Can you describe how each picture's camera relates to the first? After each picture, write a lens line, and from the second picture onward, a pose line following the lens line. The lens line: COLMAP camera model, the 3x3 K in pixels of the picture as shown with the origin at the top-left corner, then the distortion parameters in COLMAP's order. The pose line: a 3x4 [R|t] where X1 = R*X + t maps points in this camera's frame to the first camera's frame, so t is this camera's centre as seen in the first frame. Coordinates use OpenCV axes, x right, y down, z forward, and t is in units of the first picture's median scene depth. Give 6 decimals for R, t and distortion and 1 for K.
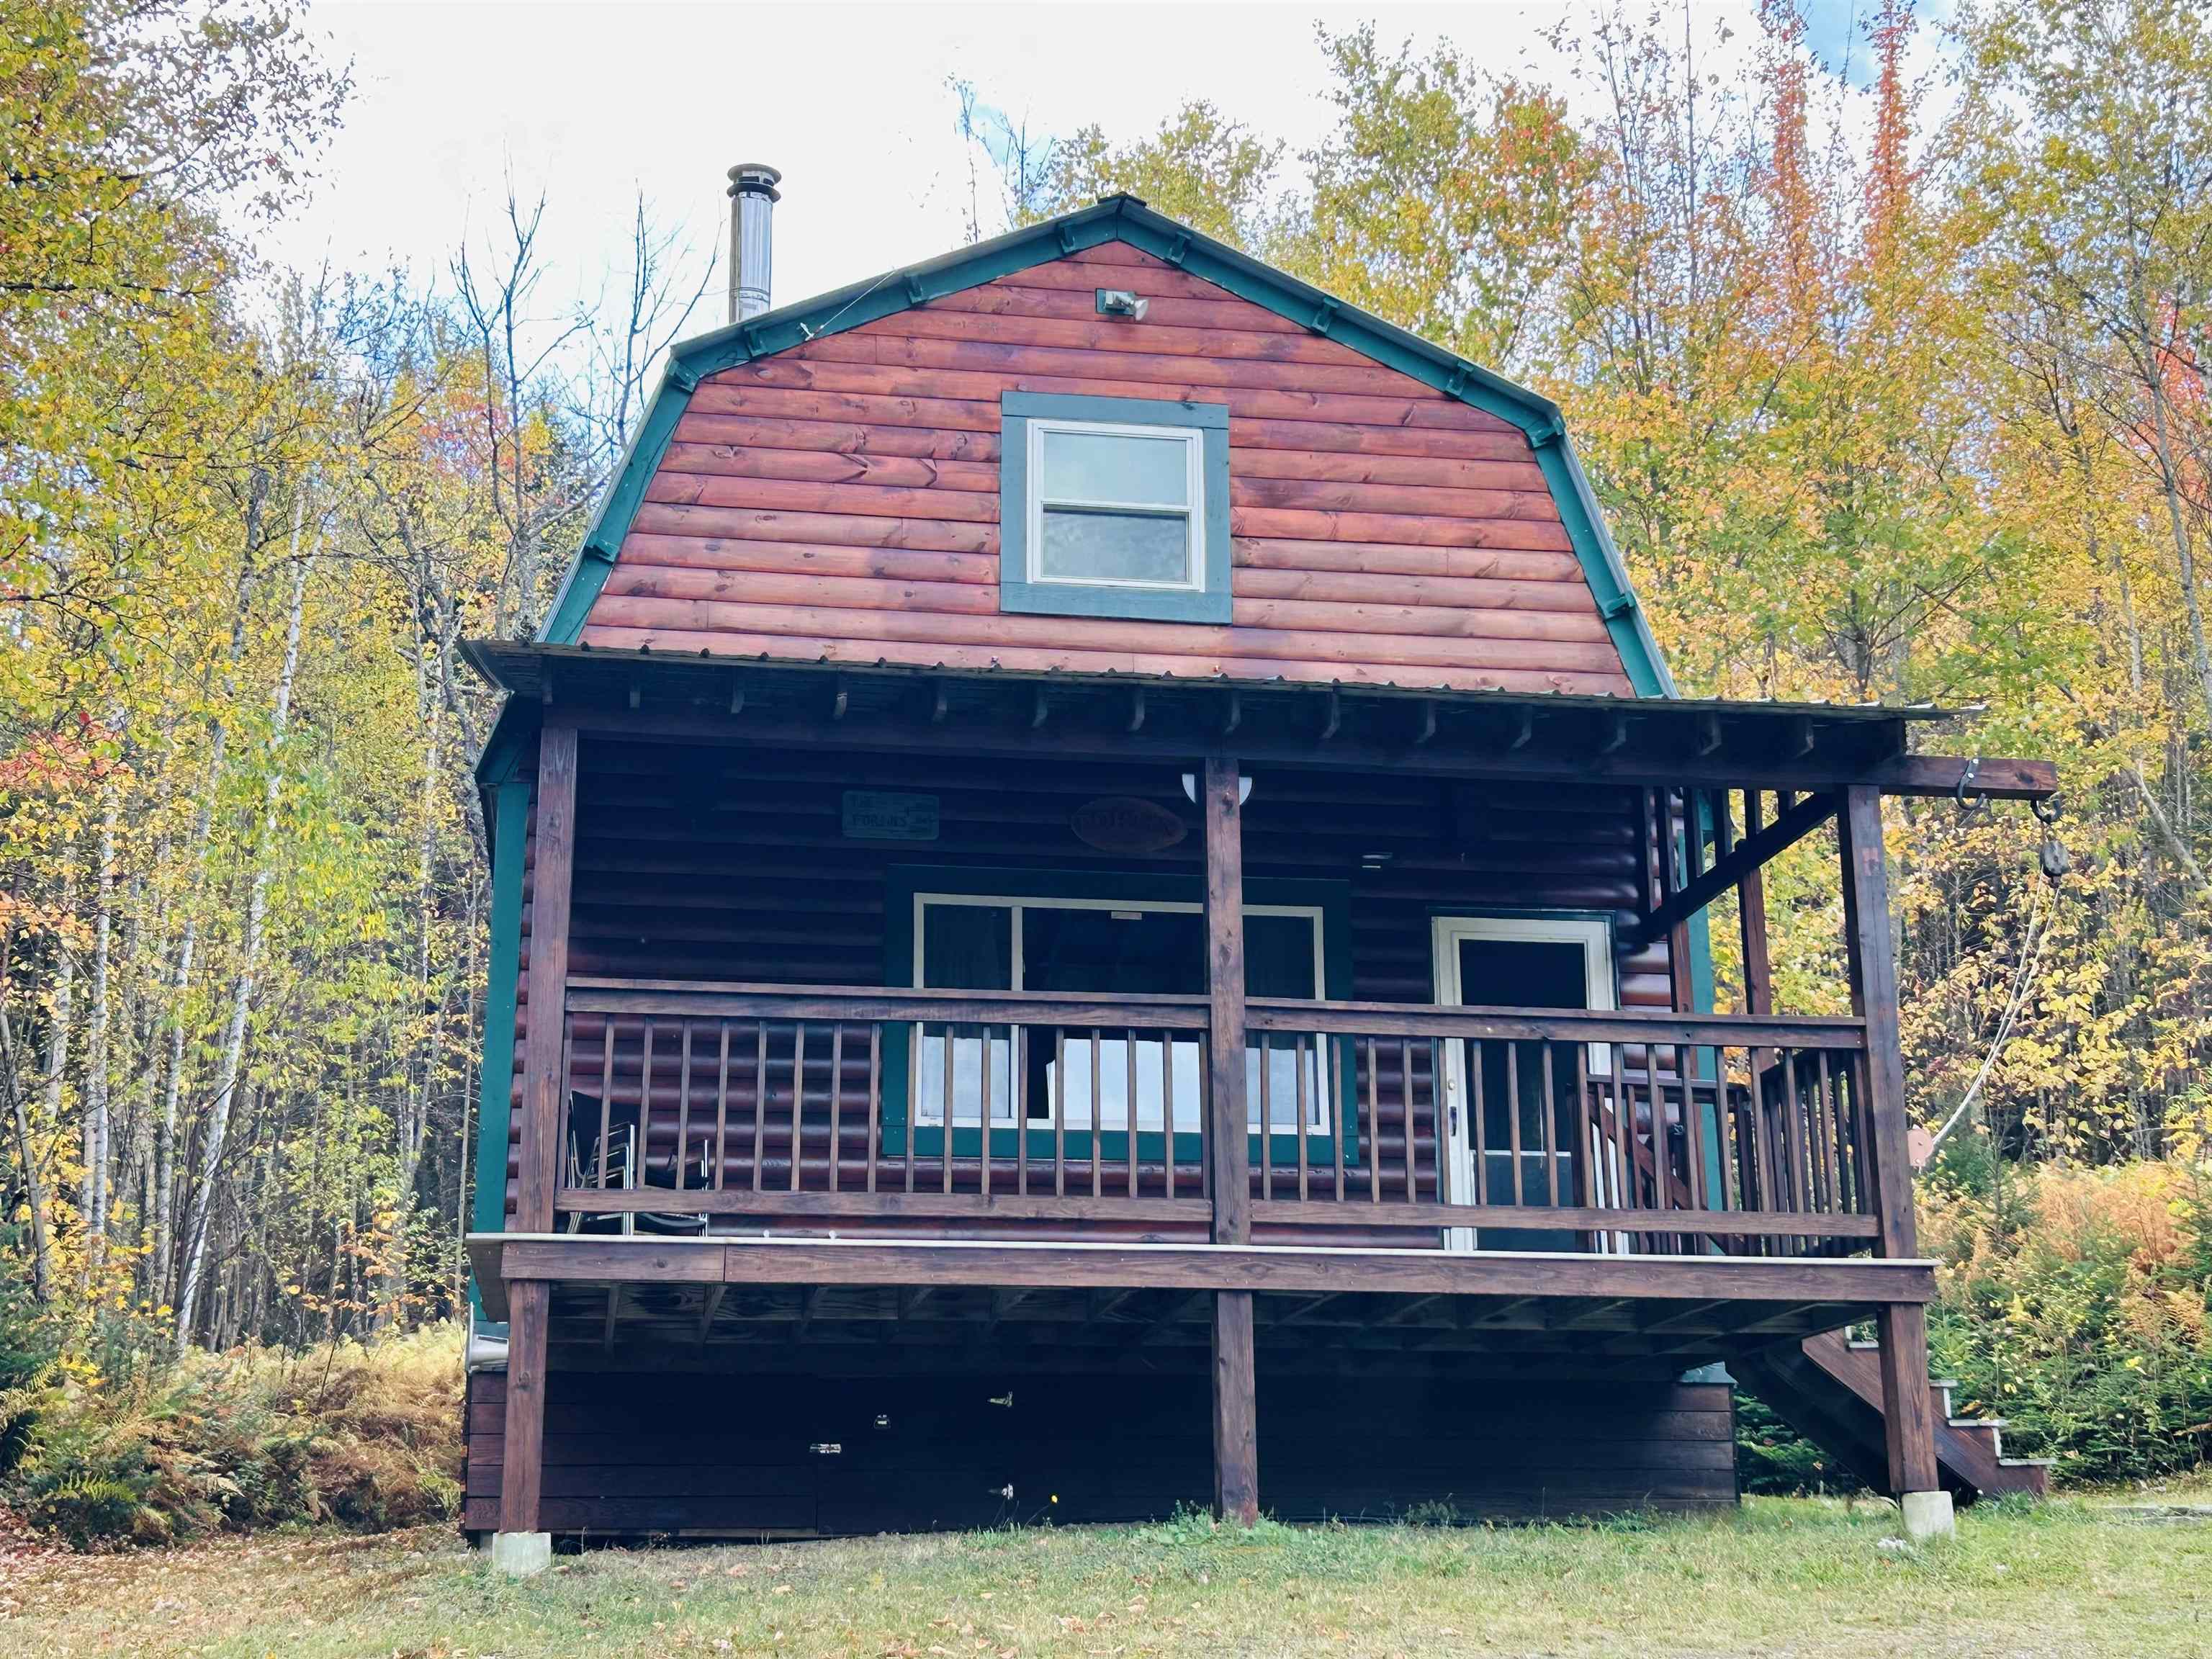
lens RADIAL K [[3012.3, 0, 1107.3], [0, 3012.3, 842.0], [0, 0, 1]] dist [0.174323, -0.552666]
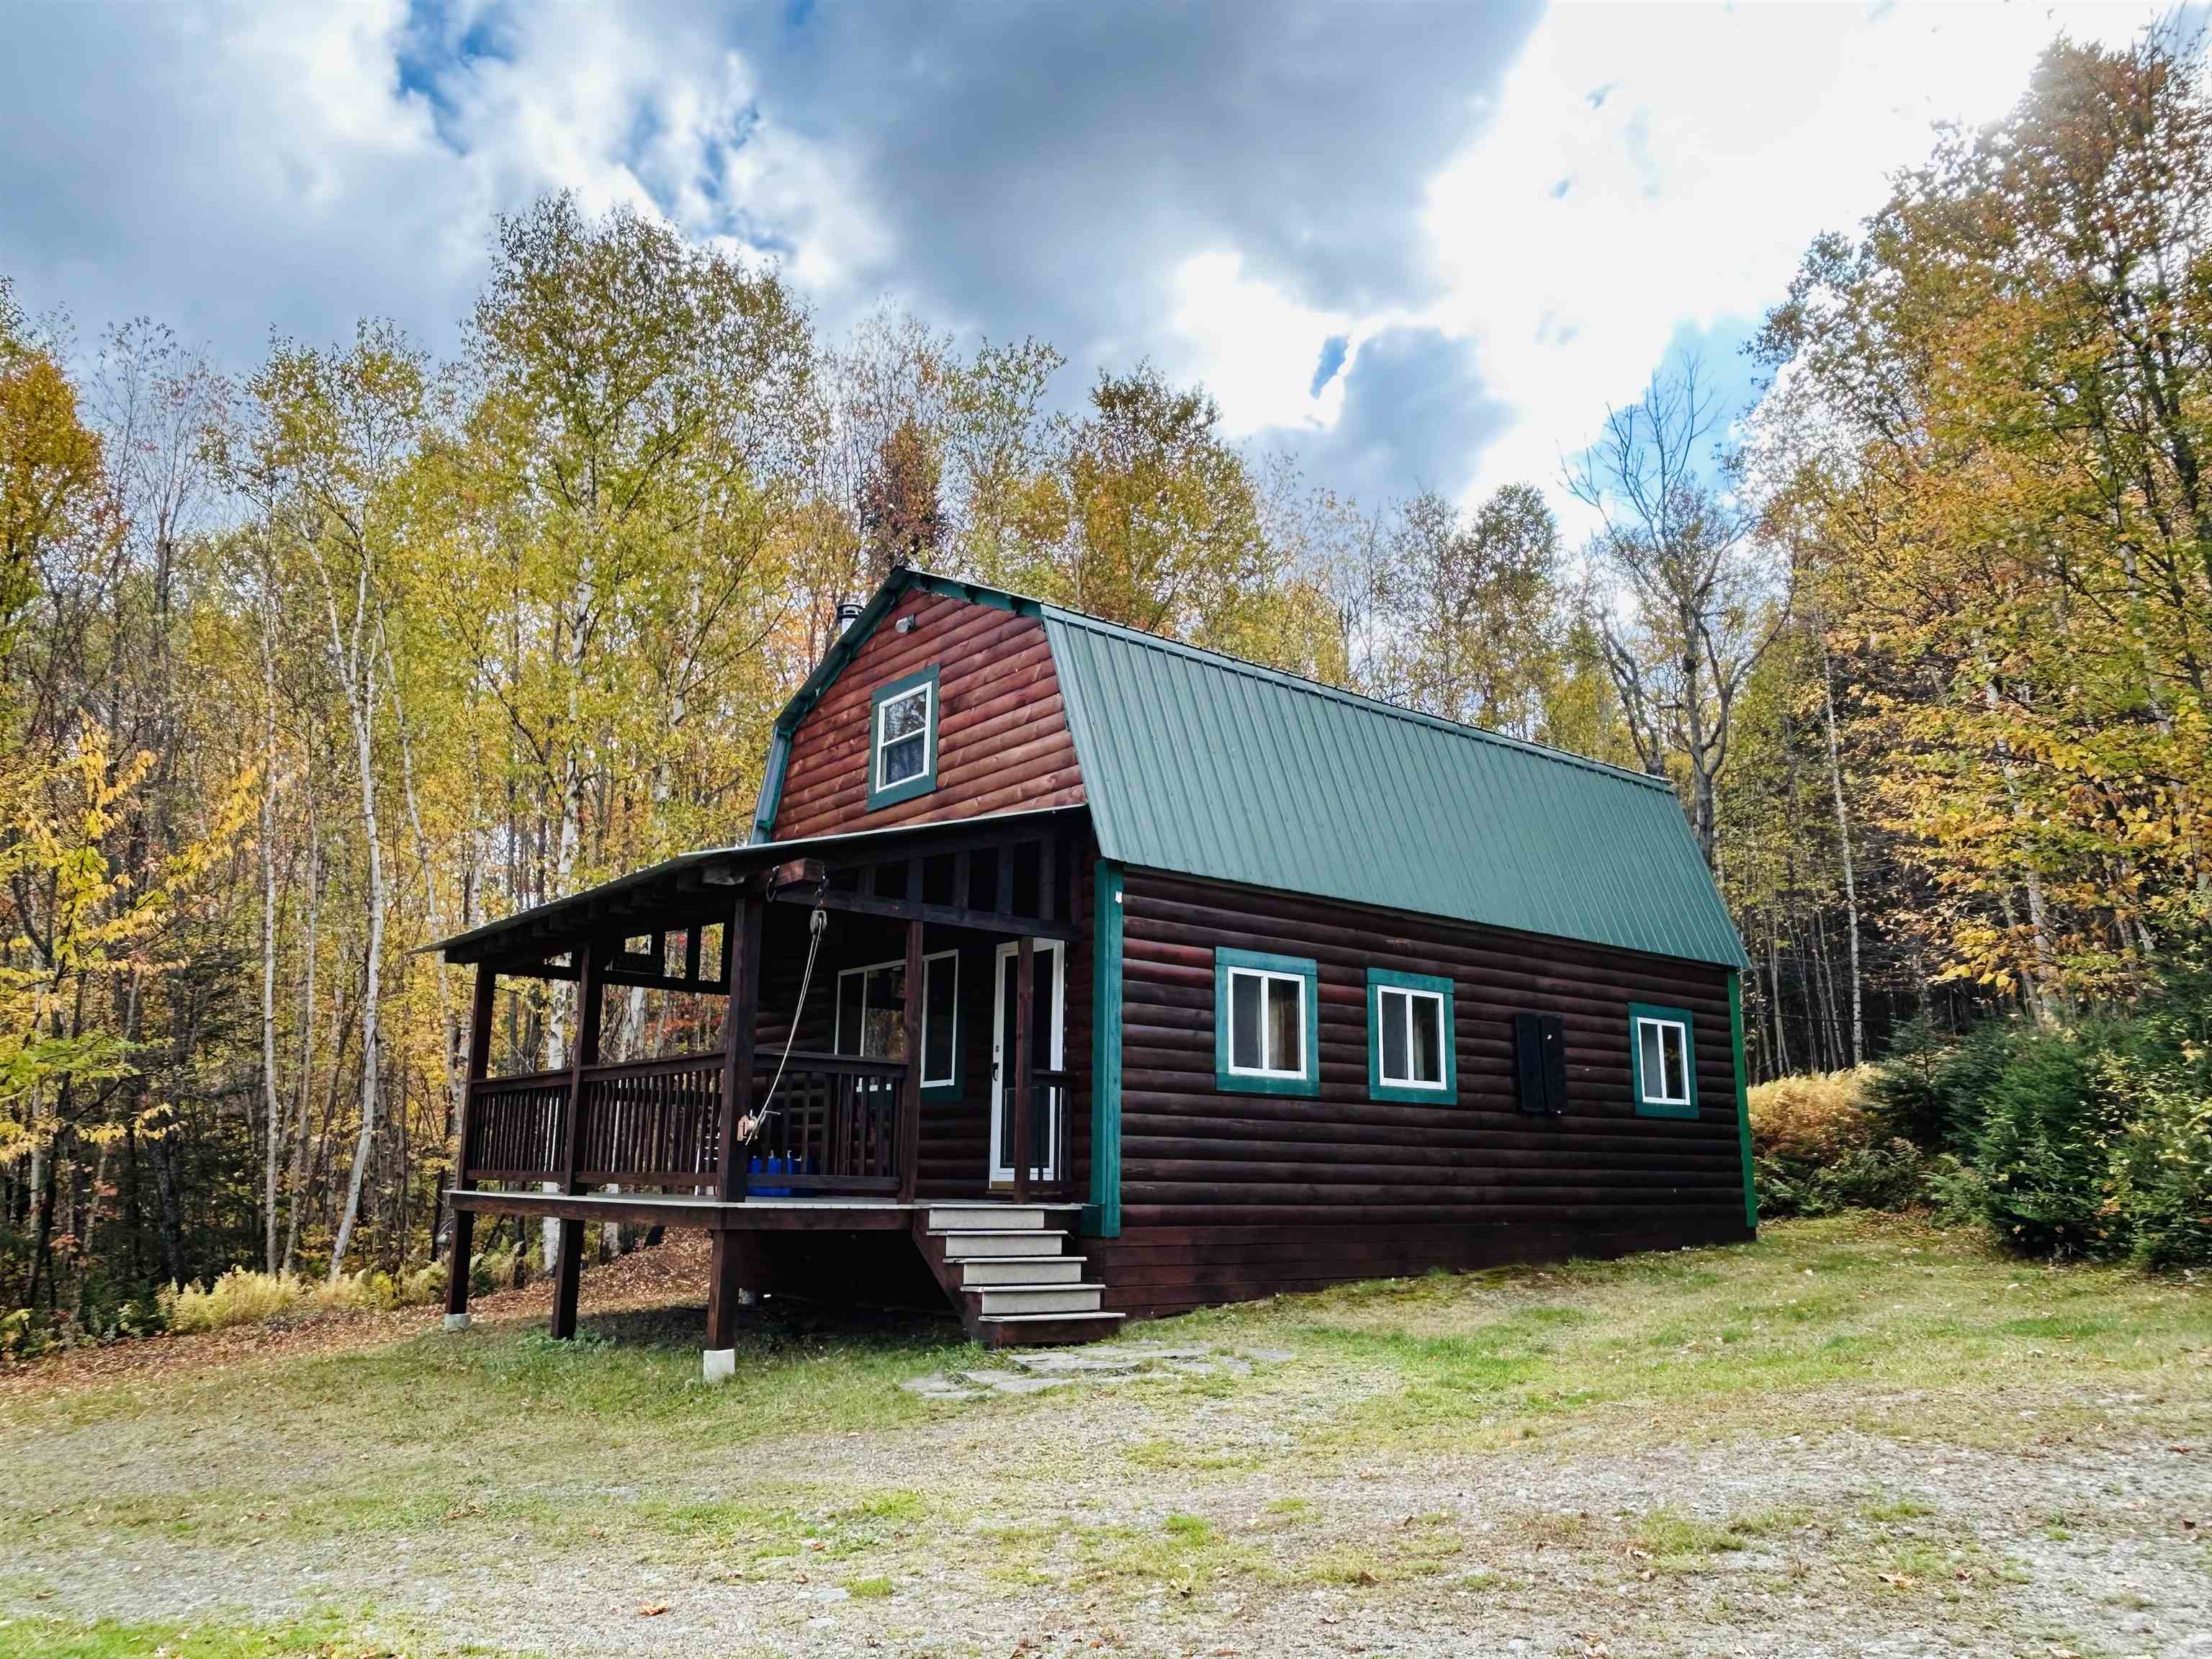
lens RADIAL K [[1587.2, 0, 1104.8], [0, 1587.2, 837.6], [0, 0, 1]] dist [0.020034, -0.036061]
pose [[0.492023, -0.174282, -0.852959, 1.051149], [0.217592, 0.973280, -0.073350, 0.052258], [0.842951, -0.149507, 0.516799, 0.729314]]
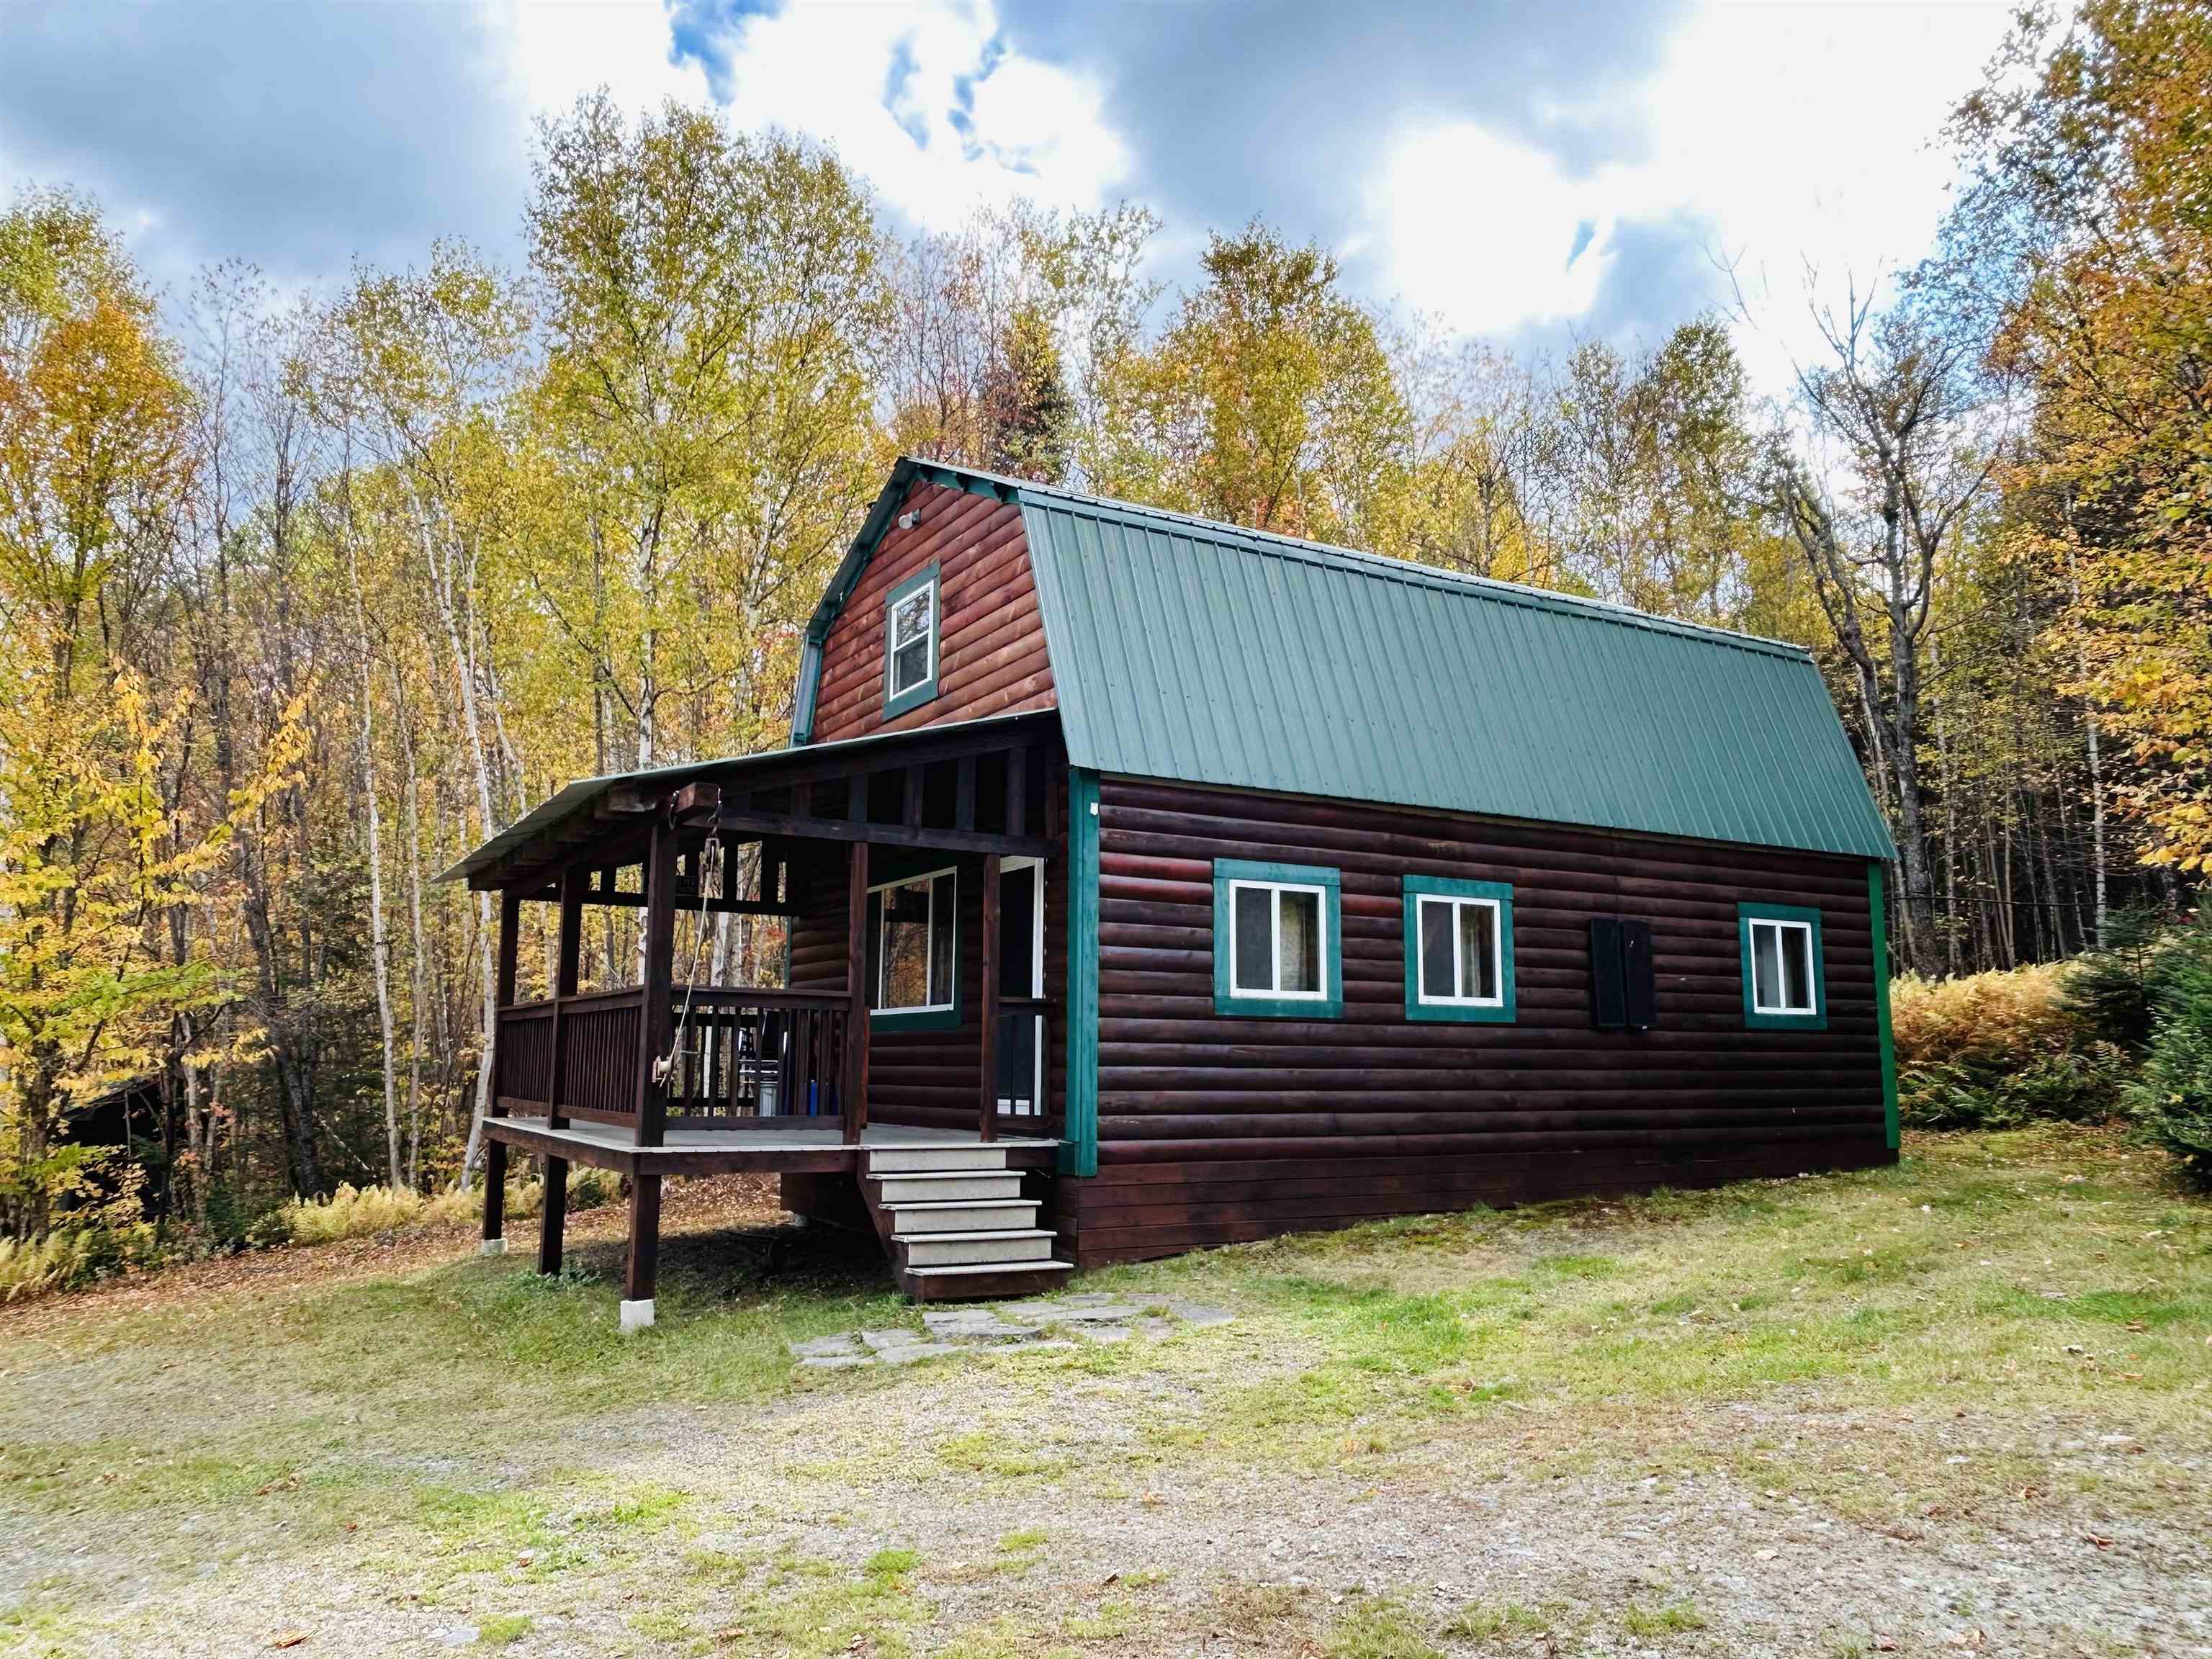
lens RADIAL K [[1587.2, 0, 1104.8], [0, 1587.2, 837.6], [0, 0, 1]] dist [0.020034, -0.036061]
pose [[0.356611, -0.126830, -0.925604, 1.043736], [0.240669, 0.969776, -0.040159, 0.070809], [0.902722, -0.208443, 0.376357, 0.896356]]
